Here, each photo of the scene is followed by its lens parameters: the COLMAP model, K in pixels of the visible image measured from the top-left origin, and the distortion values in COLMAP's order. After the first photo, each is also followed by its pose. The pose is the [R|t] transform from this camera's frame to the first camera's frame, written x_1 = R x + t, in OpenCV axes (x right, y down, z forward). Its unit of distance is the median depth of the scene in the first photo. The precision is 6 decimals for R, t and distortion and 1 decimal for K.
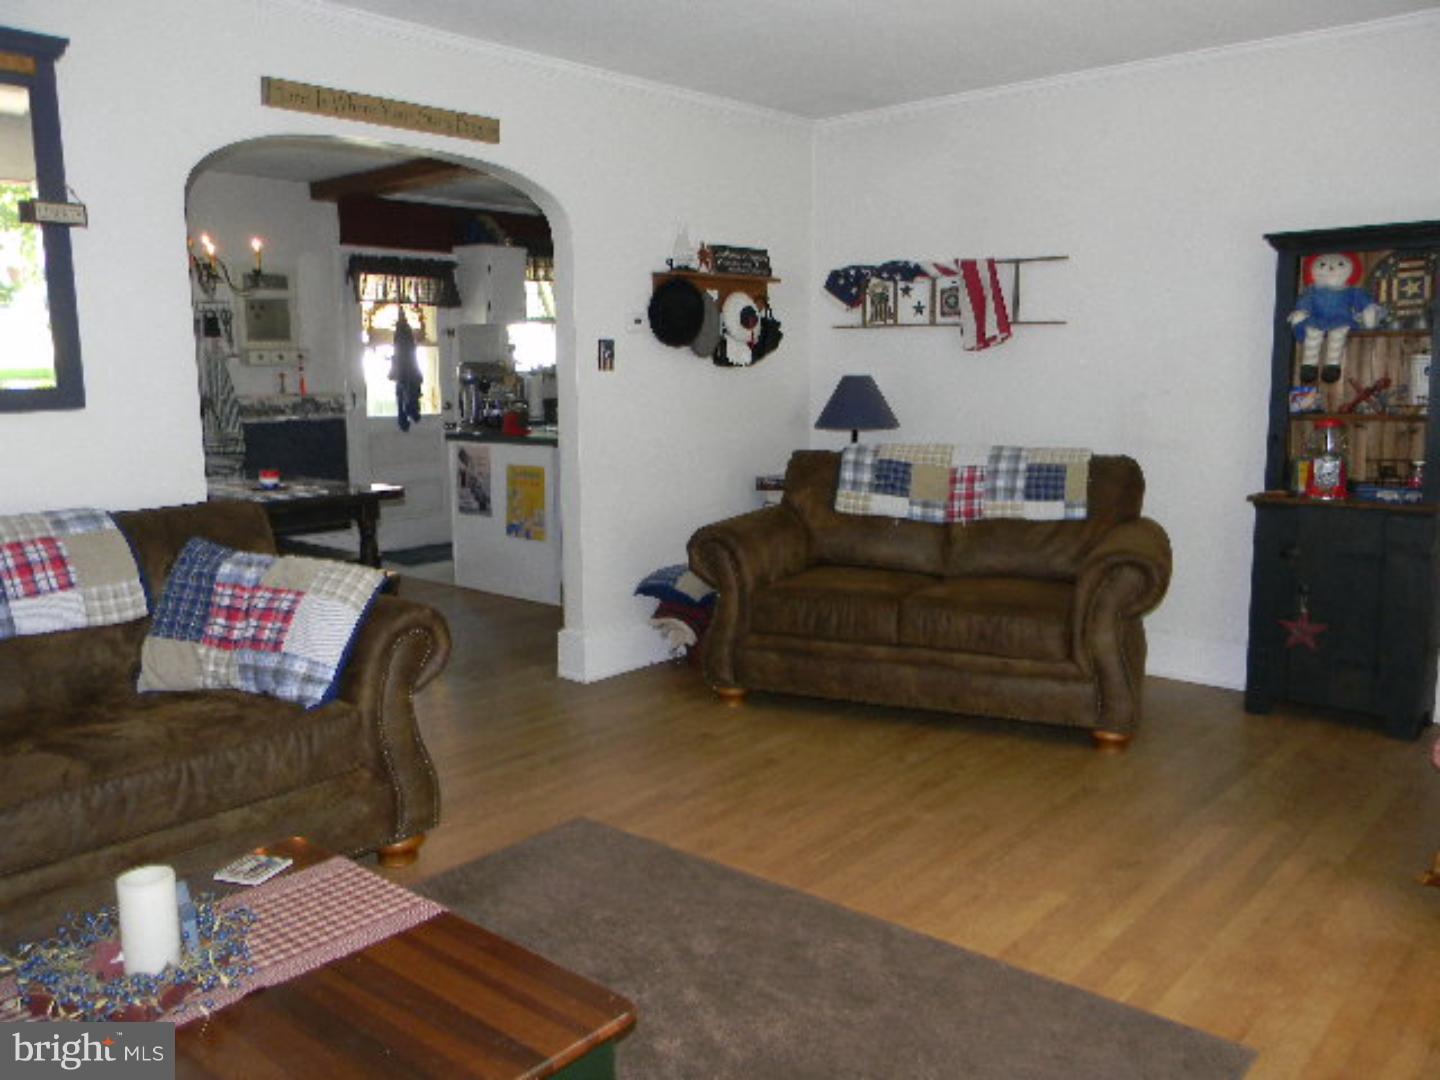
lens RADIAL K [[1155.6, 0, 720.0], [0, 1155.6, 540.0], [0, 0, 1]] dist [0.006453, 0.001714]
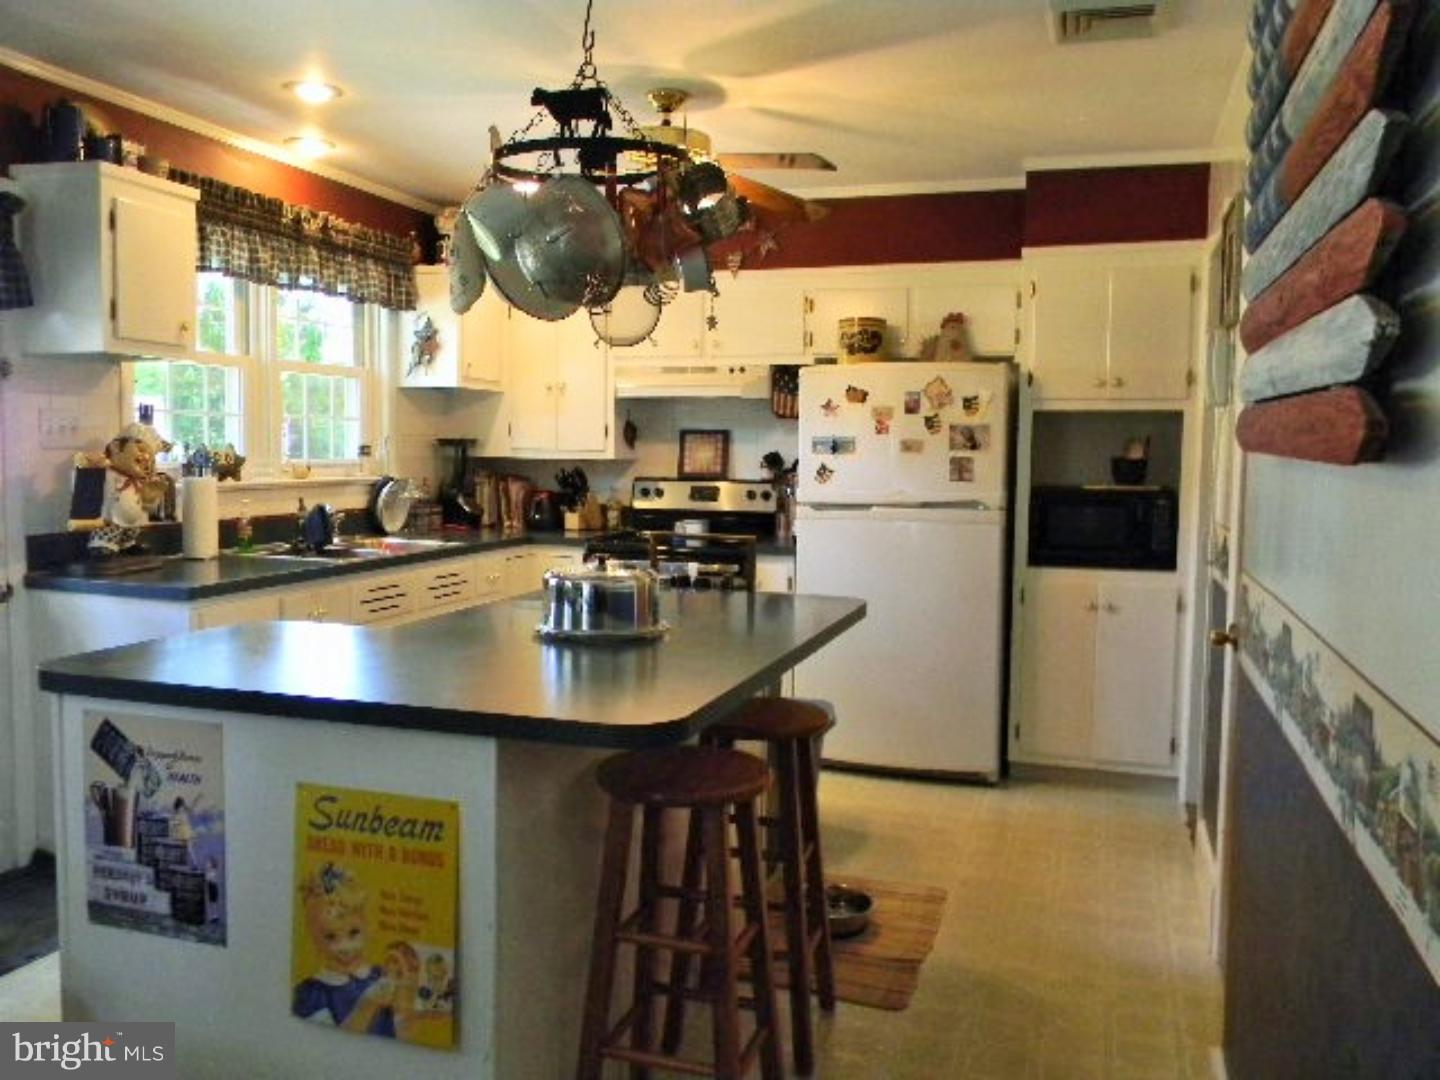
lens RADIAL K [[1155.6, 0, 720.0], [0, 1155.6, 540.0], [0, 0, 1]] dist [0.006453, 0.001714]
pose [[0.927078, -0.011468, 0.374693, -0.187637], [0.039811, 0.996891, -0.067991, -0.100279], [-0.372749, 0.077950, 0.924653, 0.652309]]
